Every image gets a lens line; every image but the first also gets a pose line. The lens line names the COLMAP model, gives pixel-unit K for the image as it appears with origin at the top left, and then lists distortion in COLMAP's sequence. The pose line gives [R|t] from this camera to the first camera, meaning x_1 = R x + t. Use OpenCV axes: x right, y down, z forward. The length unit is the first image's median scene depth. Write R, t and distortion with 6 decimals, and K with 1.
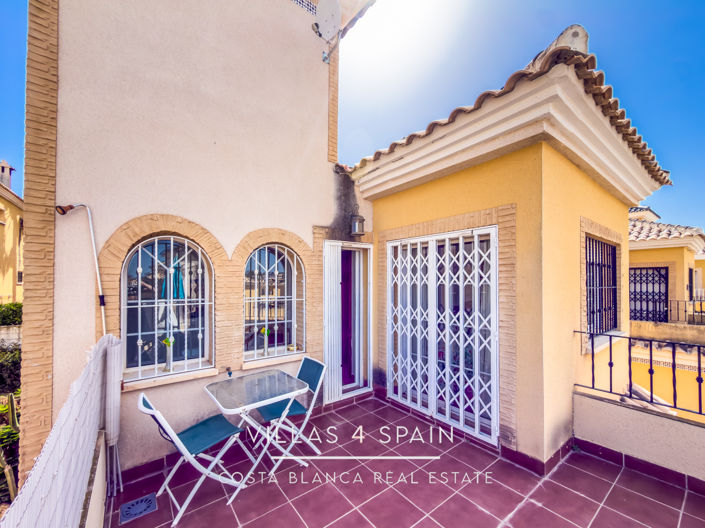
lens RADIAL K [[287.7, 0, 357.3], [0, 287.7, 278.9], [0, 0, 1]] dist [0.000097, 0.000105]
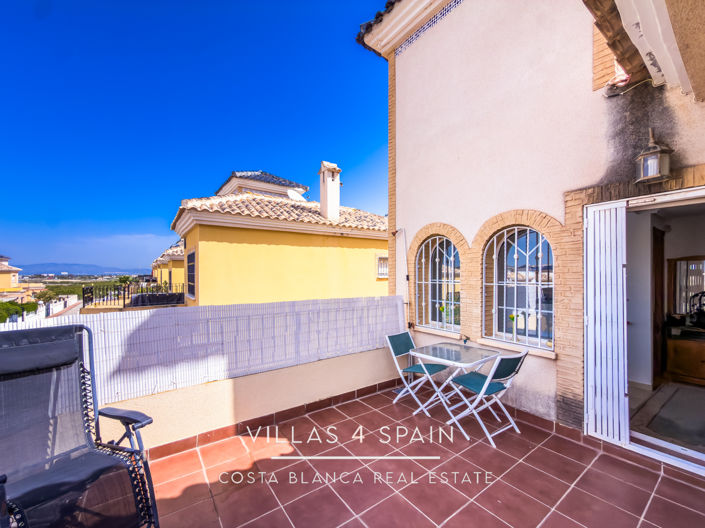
lens RADIAL K [[291.3, 0, 352.7], [0, 291.3, 262.7], [0, 0, 1]] dist [-0.001177, -0.000169]
pose [[-0.027281, -0.017916, -0.999467, 0.782654], [0.033590, 0.999258, -0.018829, 0.000194], [0.999063, -0.034086, -0.026659, 0.542206]]
